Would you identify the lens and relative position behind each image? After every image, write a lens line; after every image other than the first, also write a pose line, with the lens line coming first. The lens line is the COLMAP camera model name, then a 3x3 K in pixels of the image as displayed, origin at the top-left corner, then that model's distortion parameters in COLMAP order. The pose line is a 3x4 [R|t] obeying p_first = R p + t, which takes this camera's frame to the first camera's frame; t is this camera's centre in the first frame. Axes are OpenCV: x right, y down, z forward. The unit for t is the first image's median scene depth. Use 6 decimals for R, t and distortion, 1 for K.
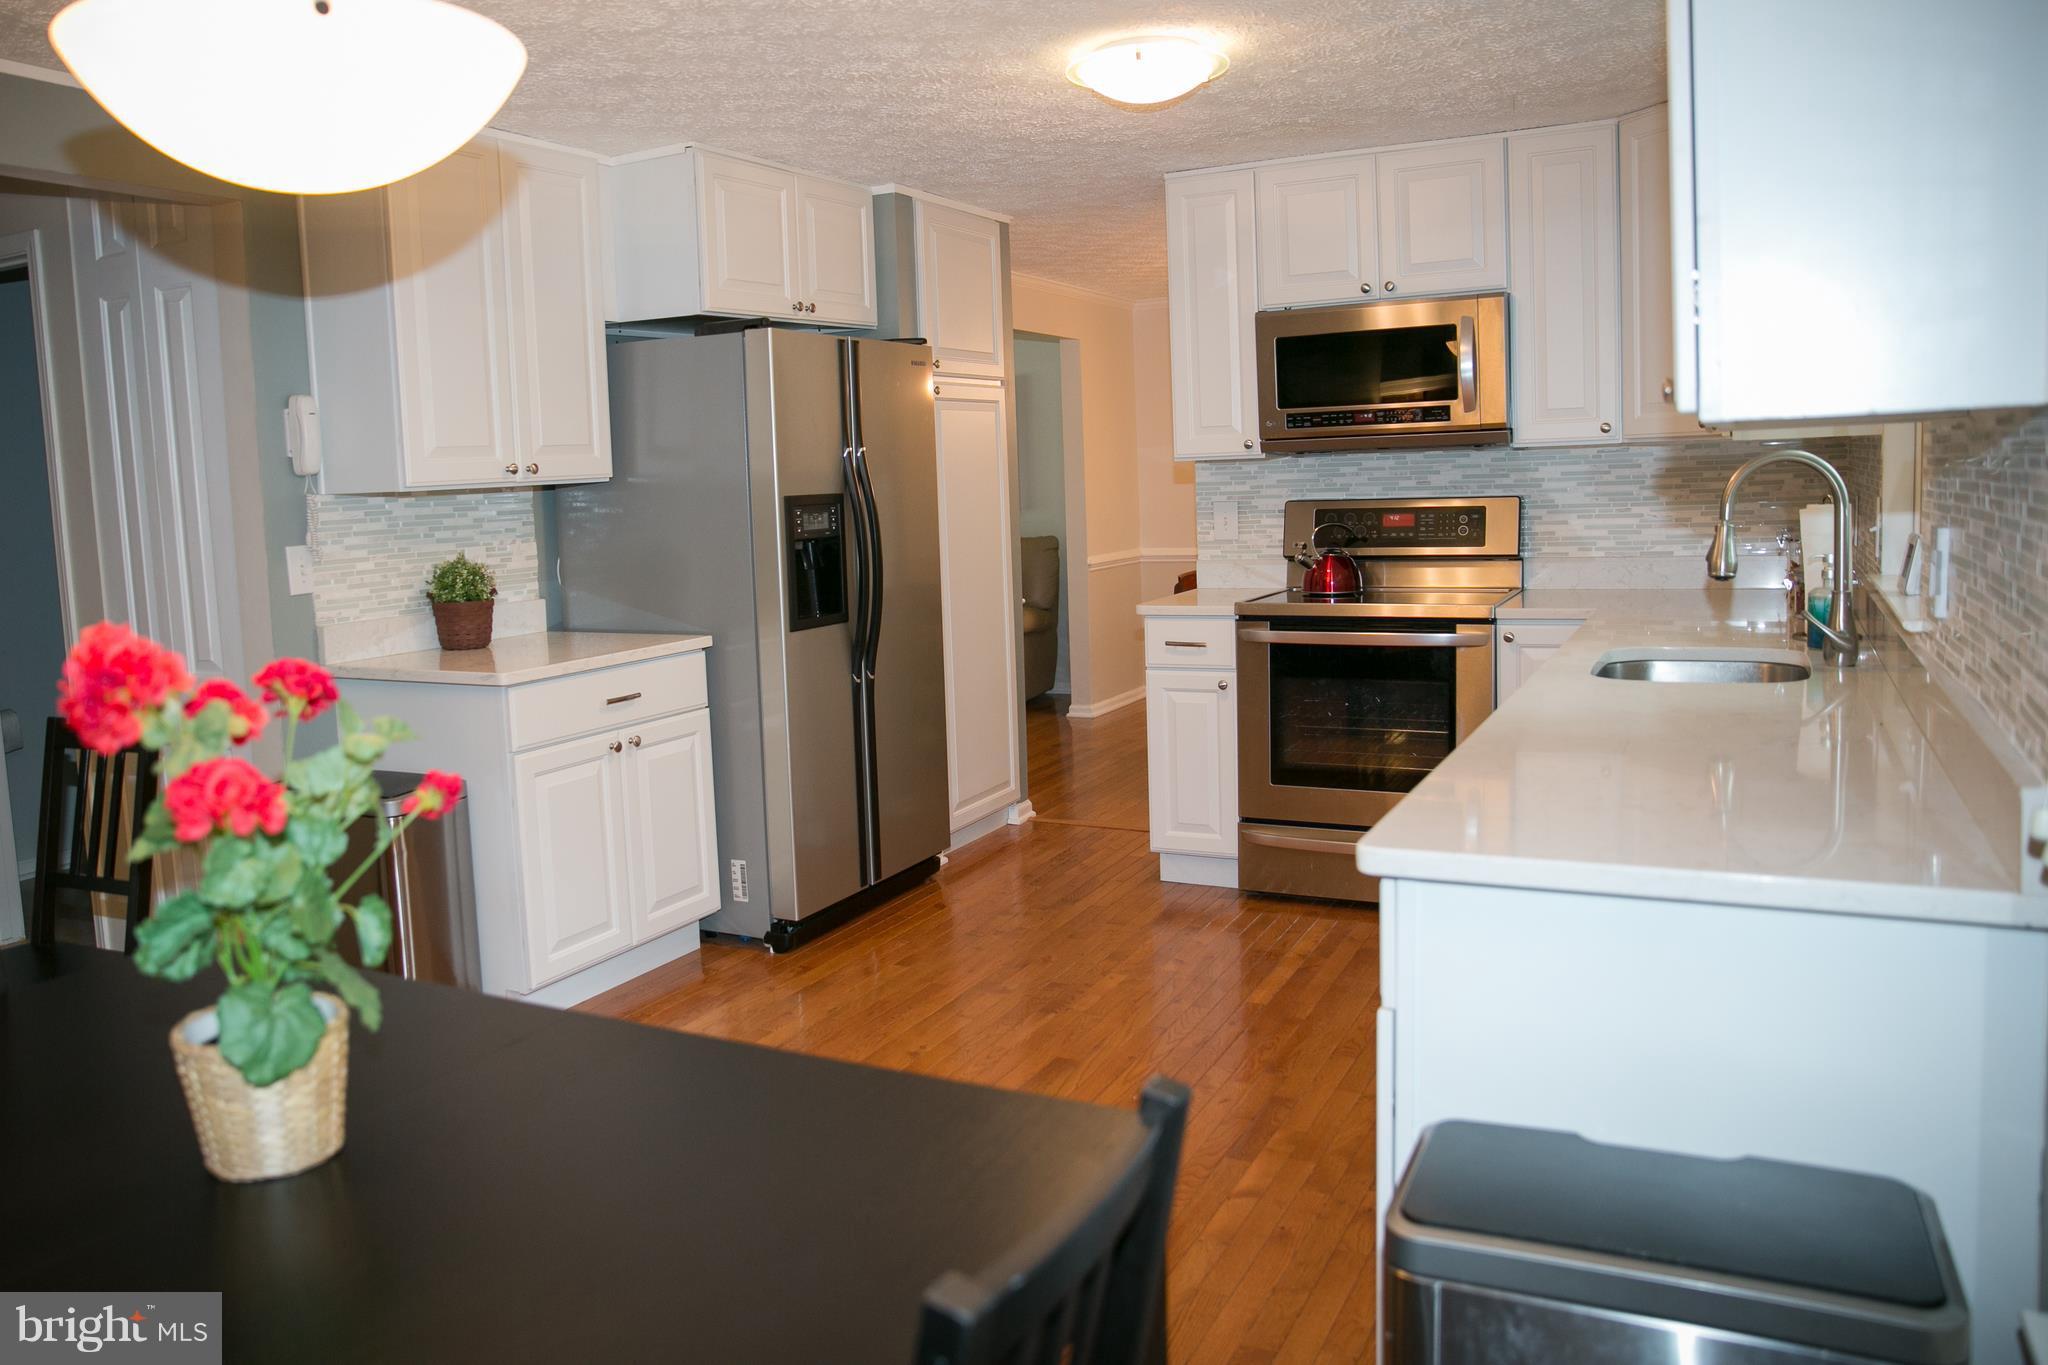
lens RADIAL K [[1515.7, 0, 943.8], [0, 1515.7, 628.7], [0, 0, 1]] dist [-0.064747, -0.000694]
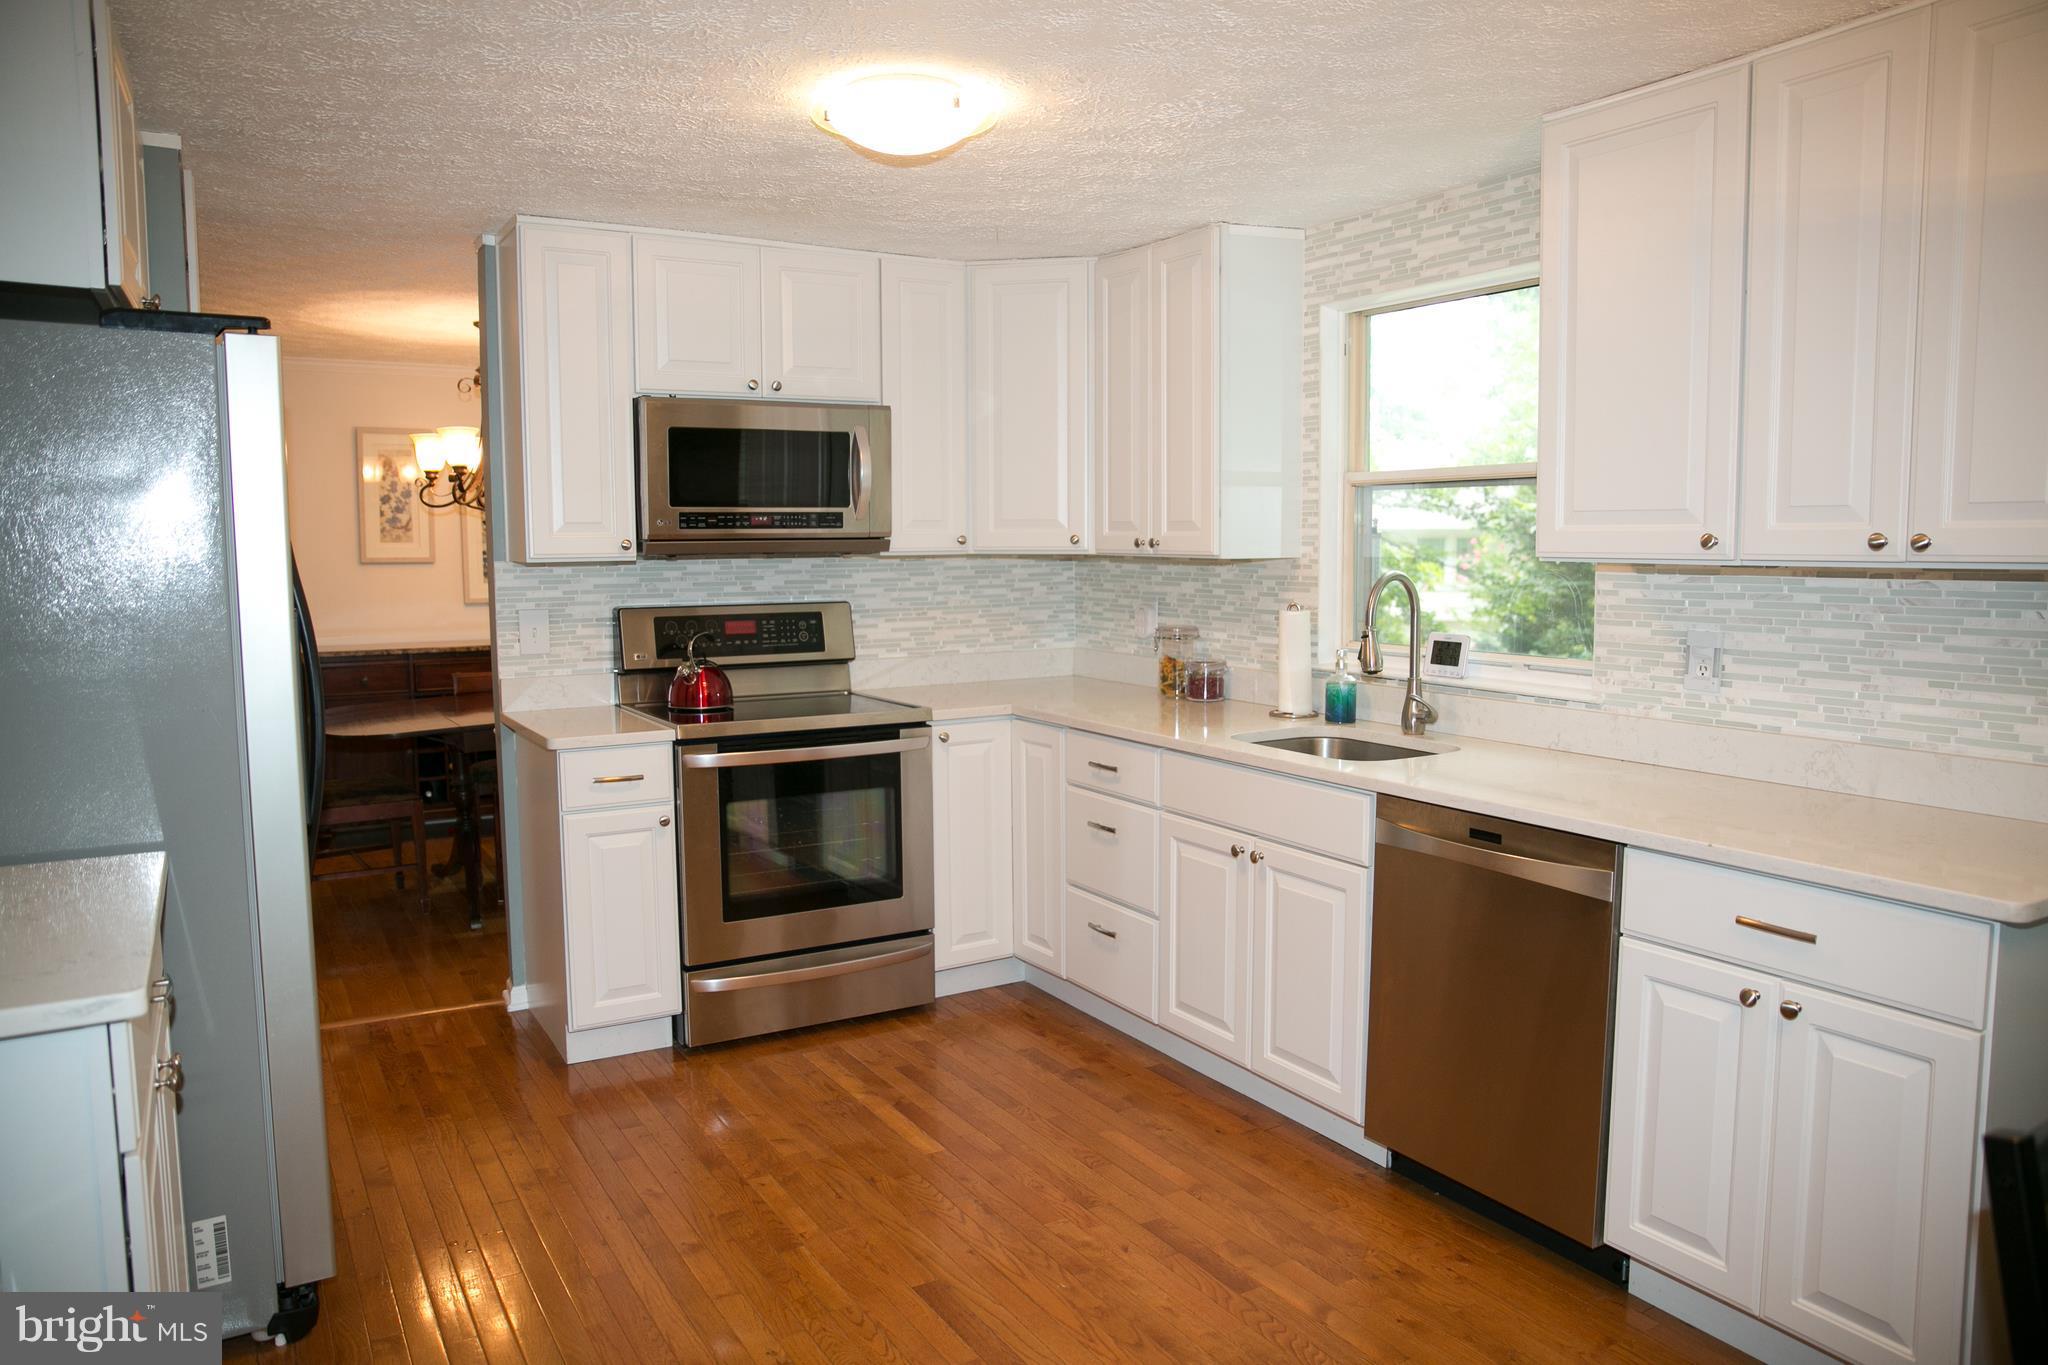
lens RADIAL K [[1408.4, 0, 1024.0], [0, 1408.4, 682.5], [0, 0, 1]] dist [-0.101788, 0.082225]
pose [[0.509530, -0.052275, 0.858864, -0.393272], [0.071189, 0.997292, 0.018467, -0.041971], [-0.857503, 0.051732, 0.511871, 0.401906]]
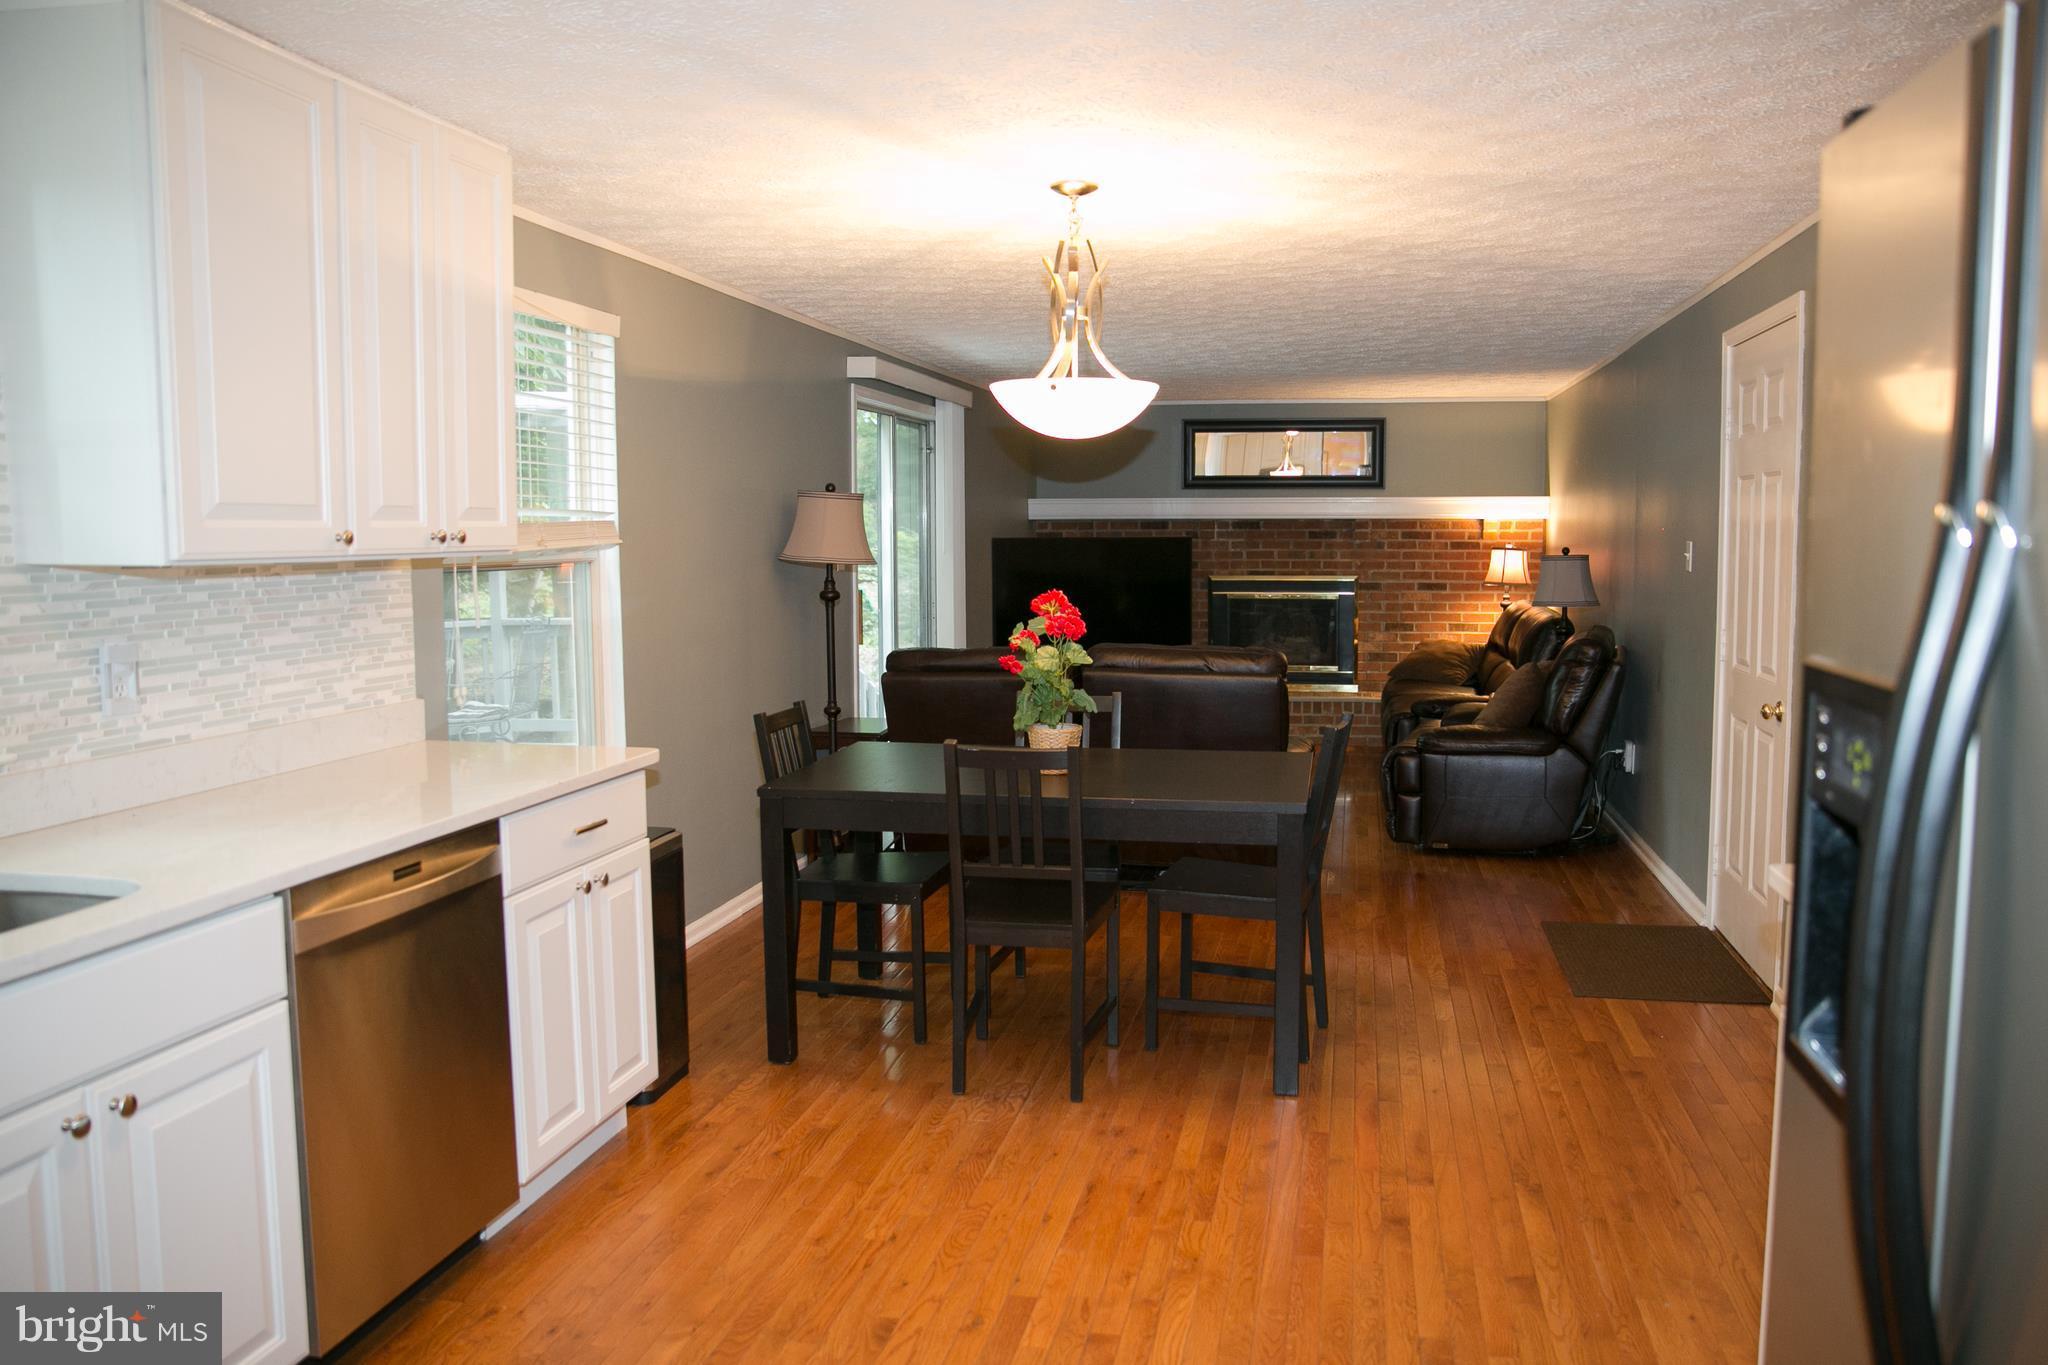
lens RADIAL K [[1513.1, 0, 1024.0], [0, 1513.1, 682.5], [0, 0, 1]] dist [0.000557, 0.001491]
pose [[-0.957961, 0.074242, -0.277127, 0.134968], [0.016806, 0.978801, 0.204124, -0.131963], [0.286407, 0.190885, -0.938900, 1.117352]]
